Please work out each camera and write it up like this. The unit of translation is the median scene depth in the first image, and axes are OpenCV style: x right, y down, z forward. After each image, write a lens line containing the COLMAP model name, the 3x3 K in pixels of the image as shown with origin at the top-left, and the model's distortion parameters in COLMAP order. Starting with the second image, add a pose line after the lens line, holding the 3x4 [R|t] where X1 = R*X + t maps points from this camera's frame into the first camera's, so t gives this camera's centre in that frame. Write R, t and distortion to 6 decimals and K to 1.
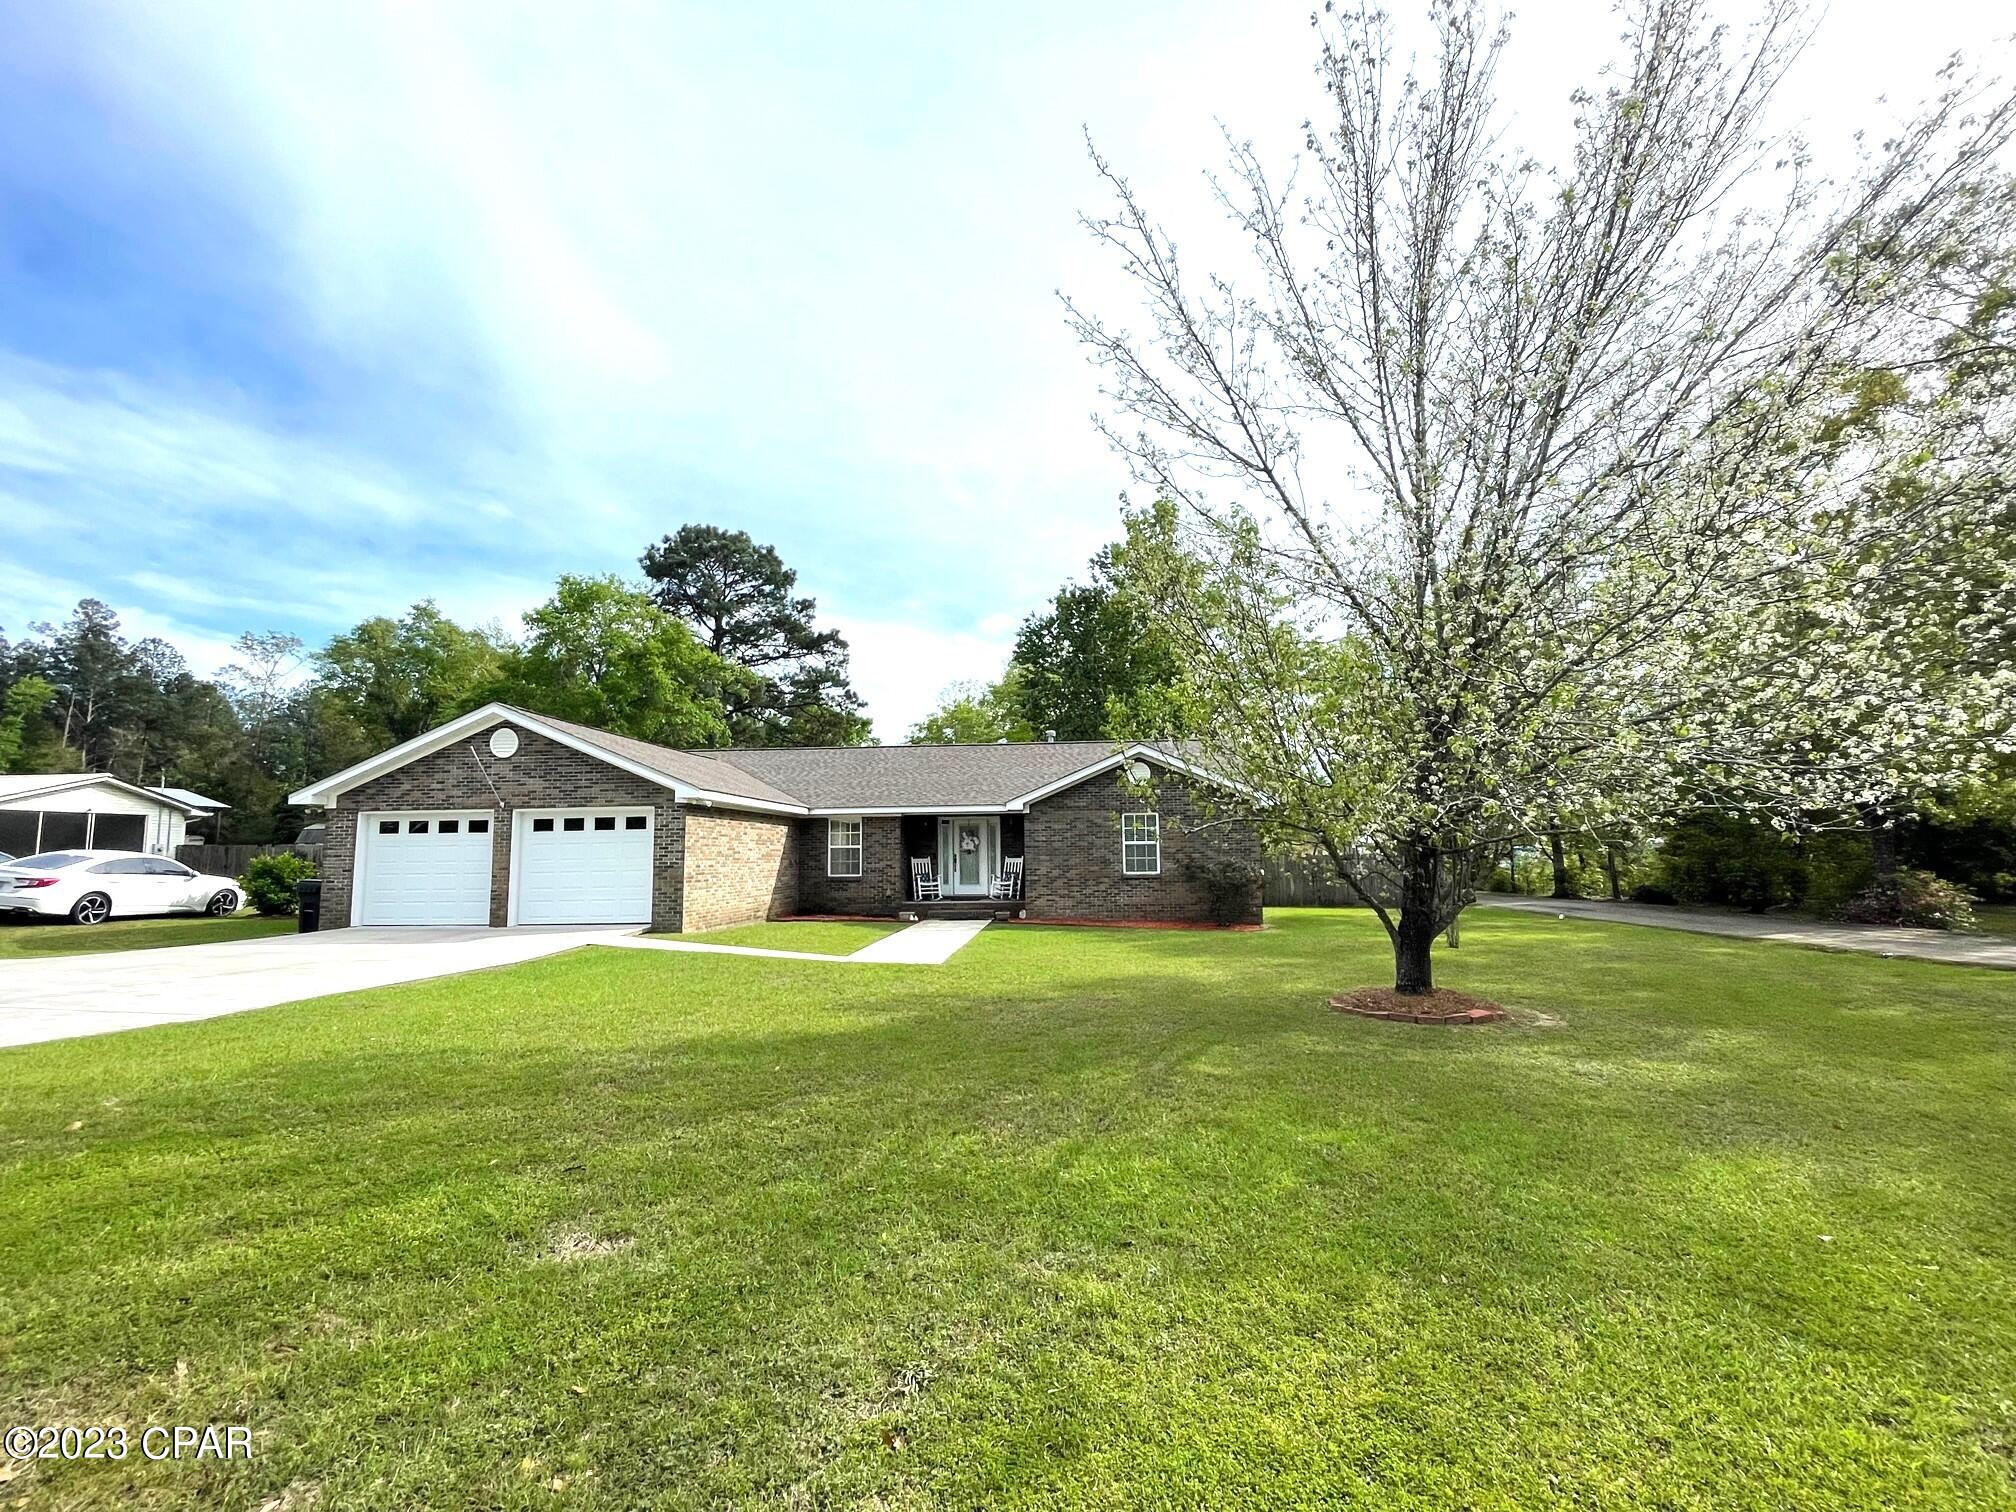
lens RADIAL K [[910.8, 0, 1001.9], [0, 910.8, 757.8], [0, 0, 1]] dist [-0.003017, 0.001724]
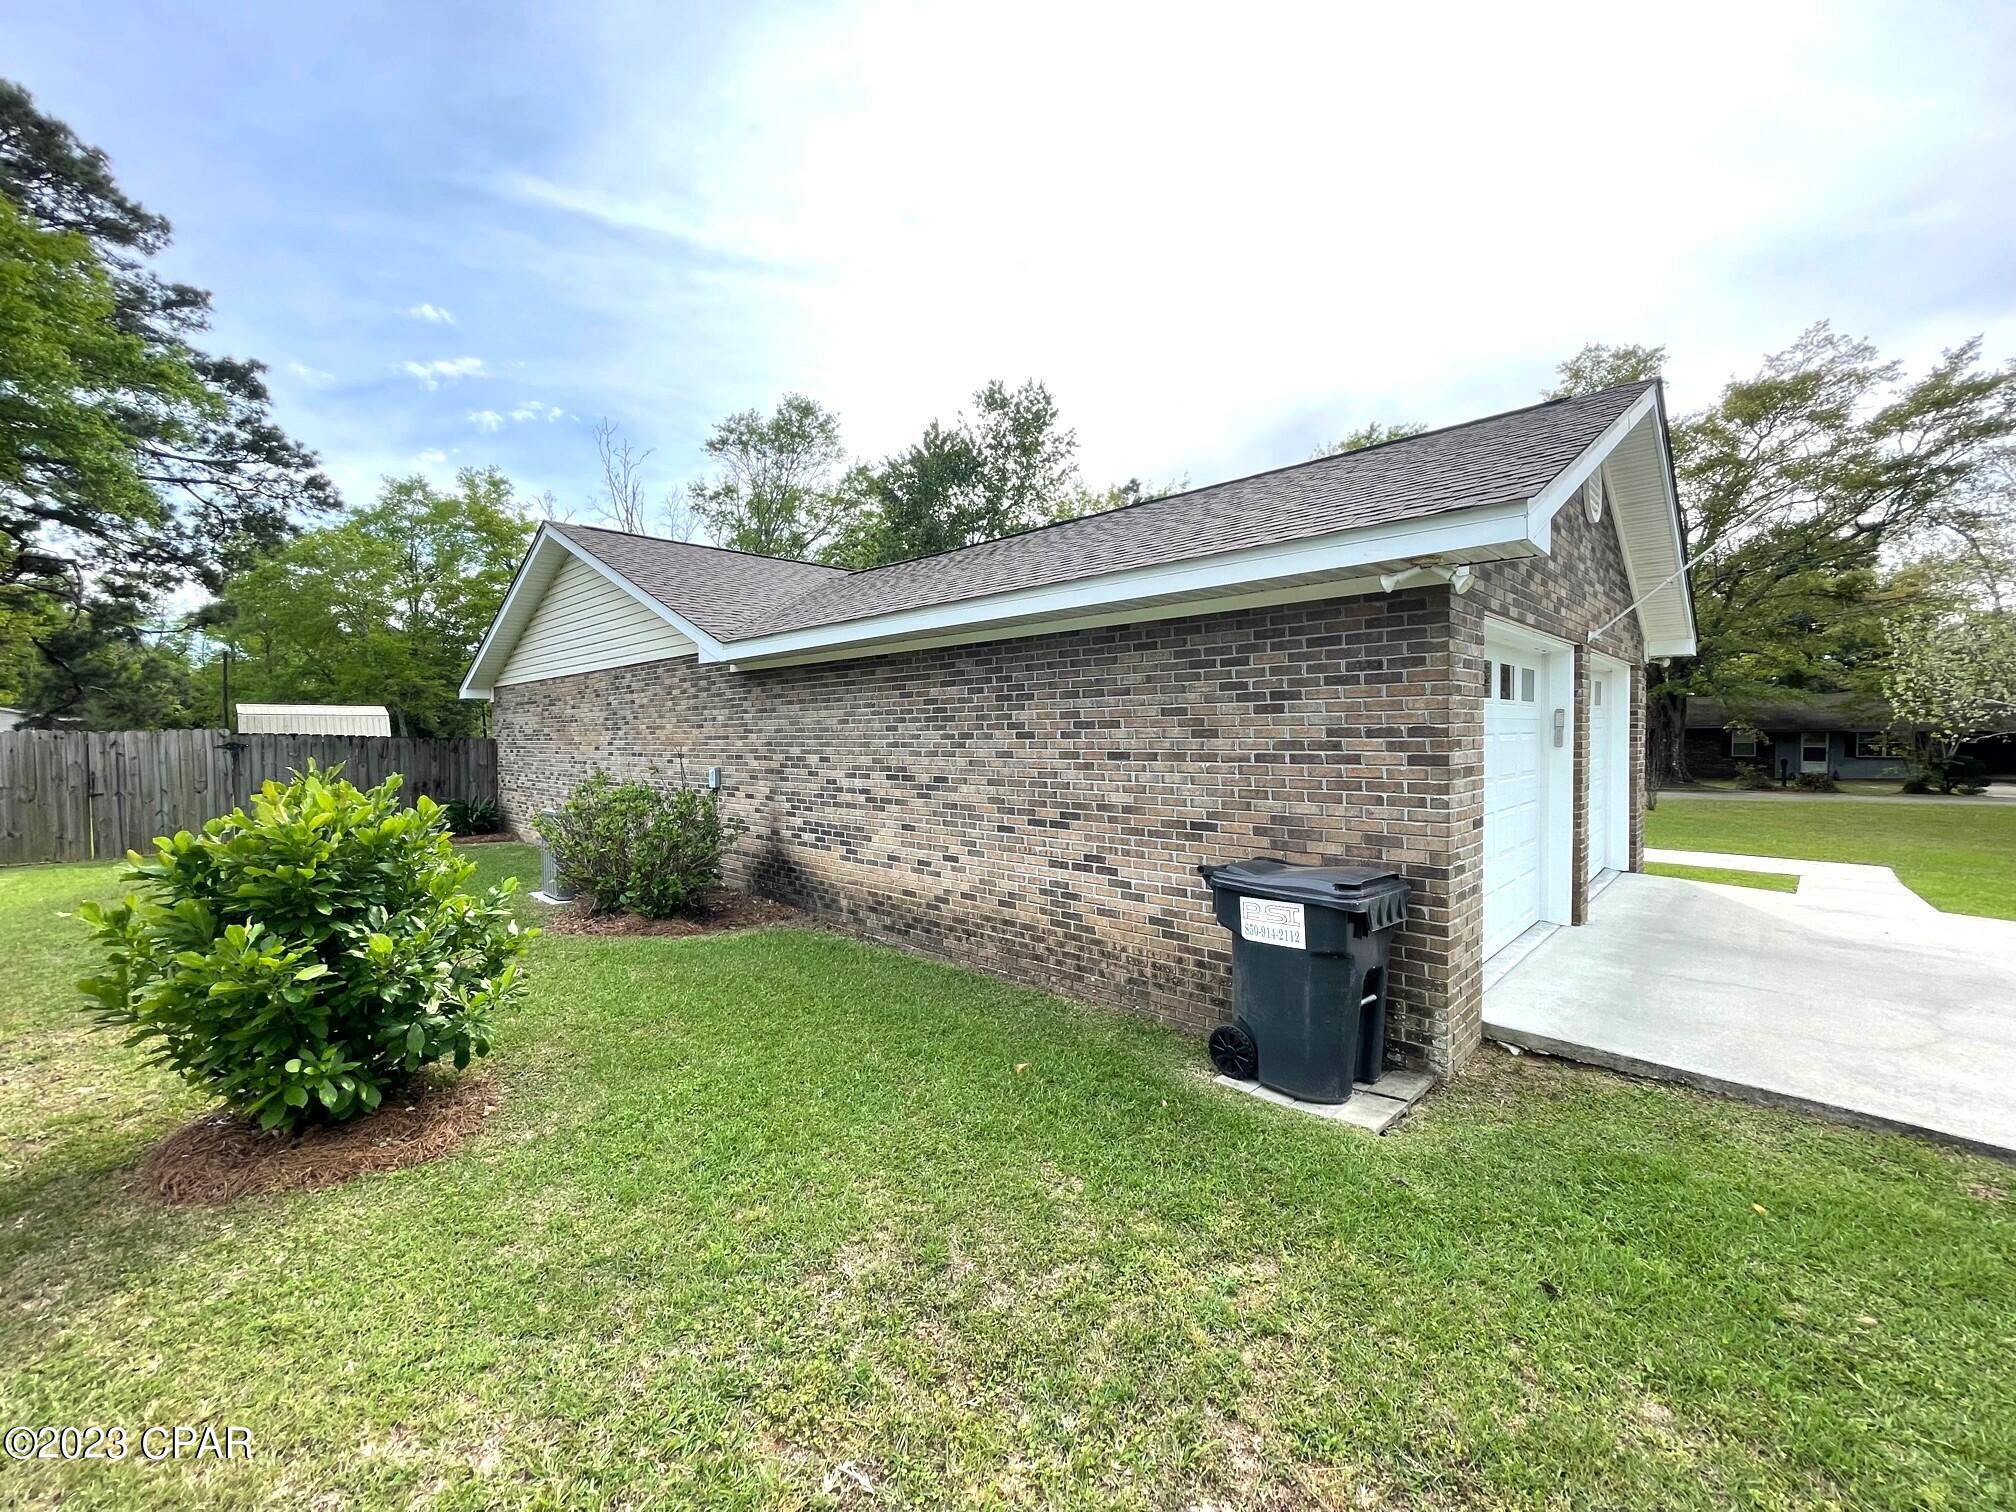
lens RADIAL K [[808.8, 0, 1005.8], [0, 808.8, 754.4], [0, 0, 1]] dist [-0.003410, 0.001046]
pose [[0.629980, -0.020570, 0.776339, -0.706788], [-0.077248, 0.993032, 0.088996, 0.064481], [-0.772760, -0.116036, 0.624001, 0.675347]]
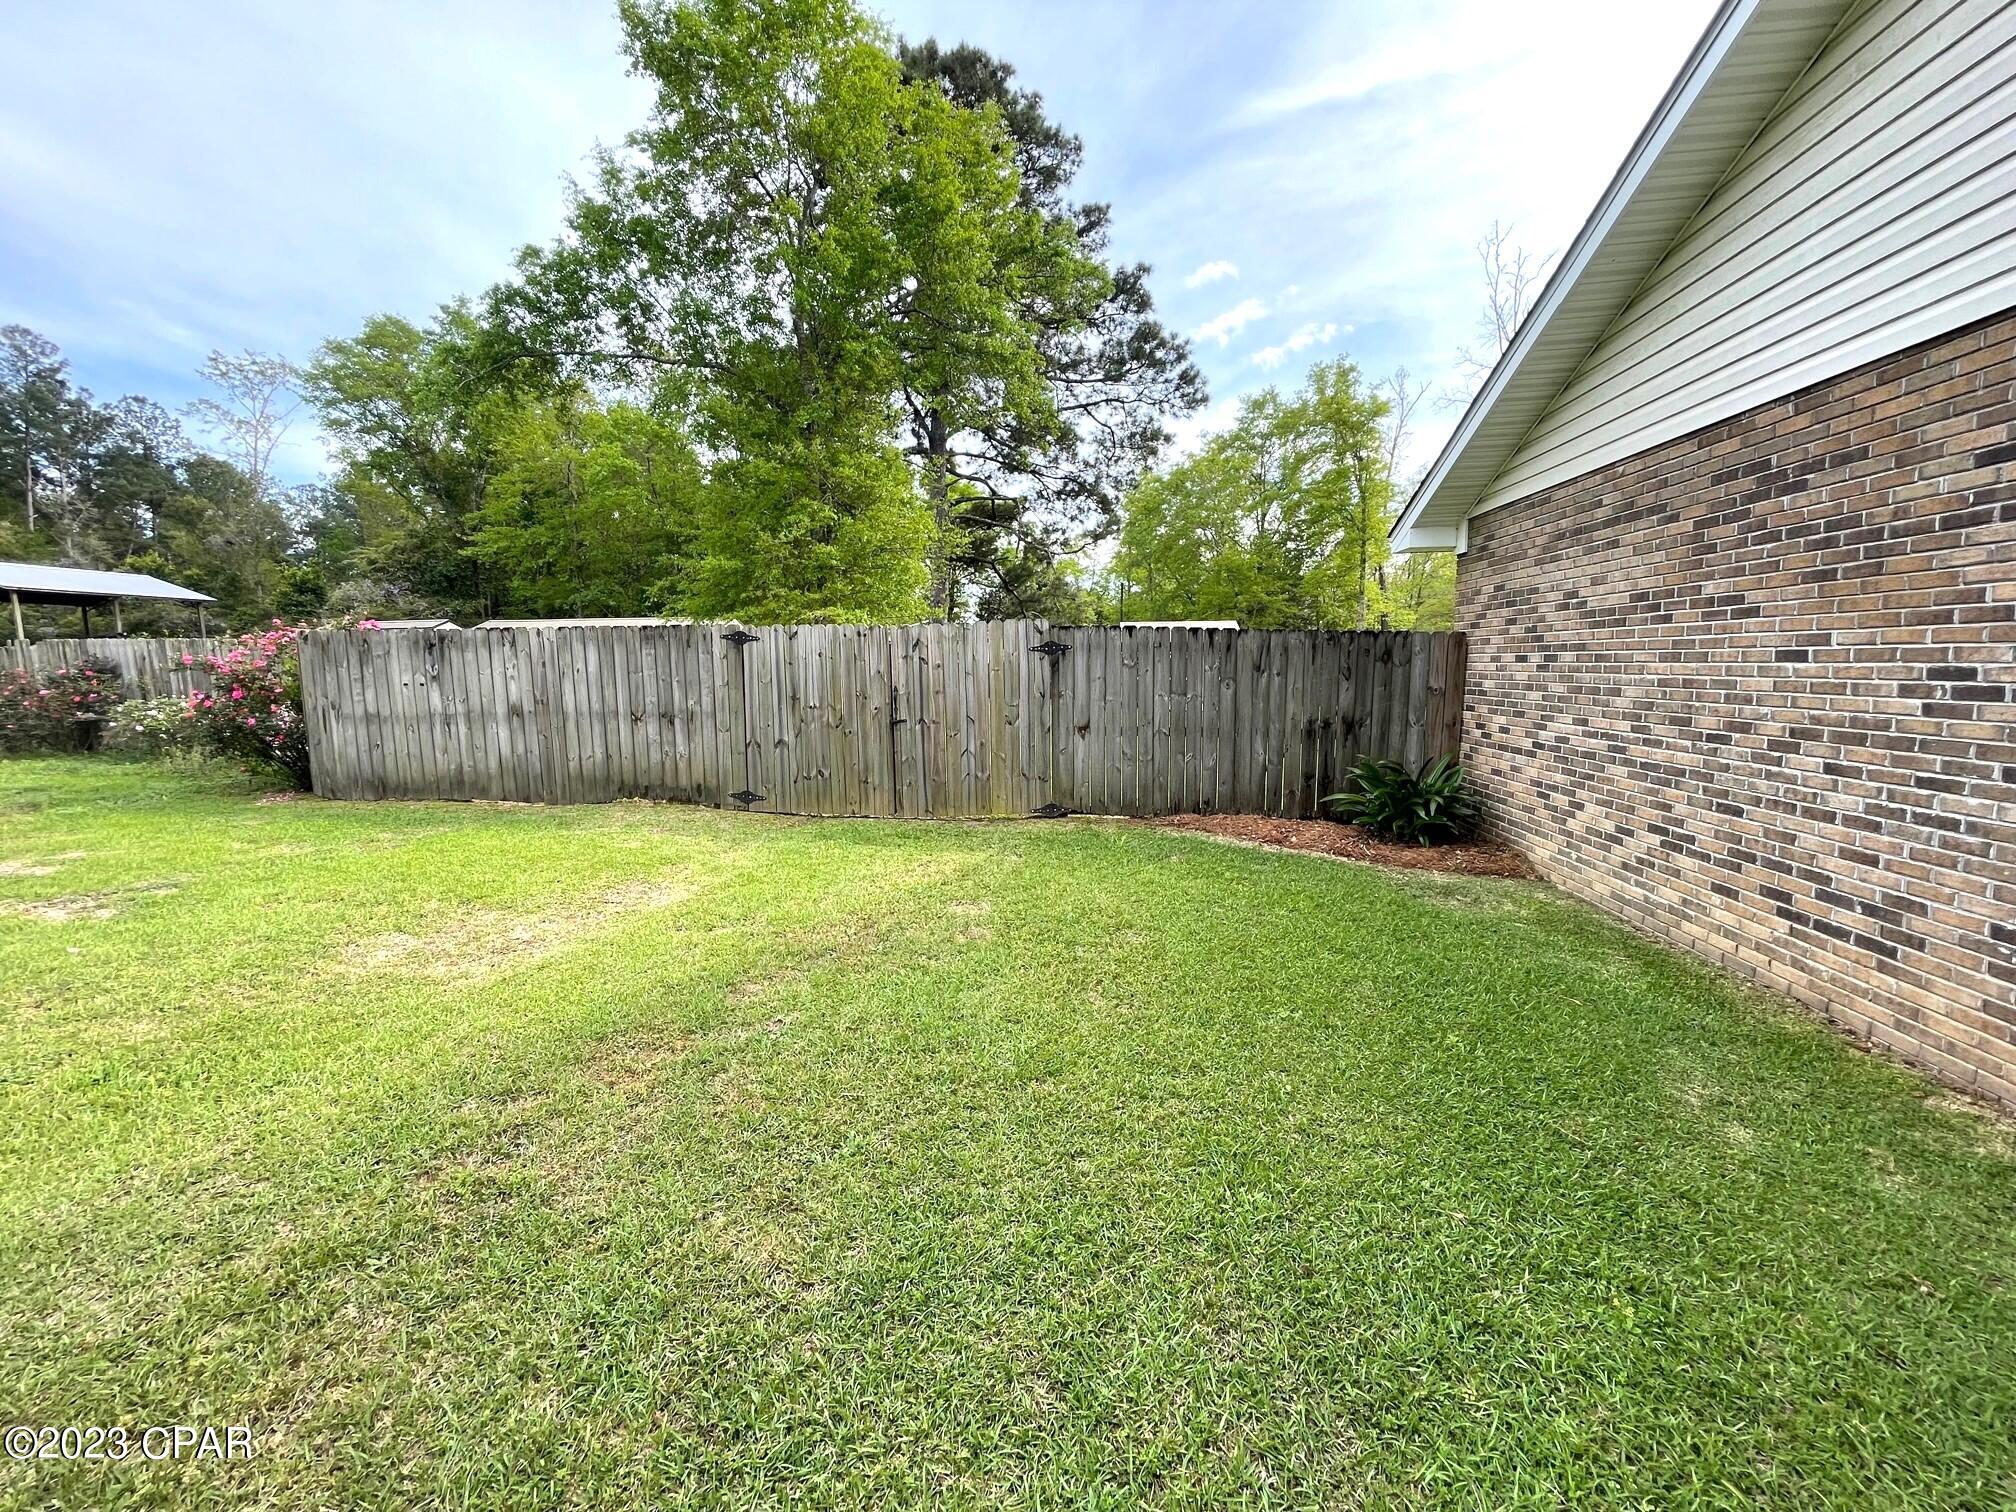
lens RADIAL K [[808.8, 0, 1007.1], [0, 808.8, 759.2], [0, 0, 1]] dist [-0.003410, 0.001046]
pose [[0.999528, -0.004424, -0.030404, -0.625491], [0.011093, 0.974793, 0.222835, 0.115765], [0.028652, -0.223067, 0.974382, 1.069063]]
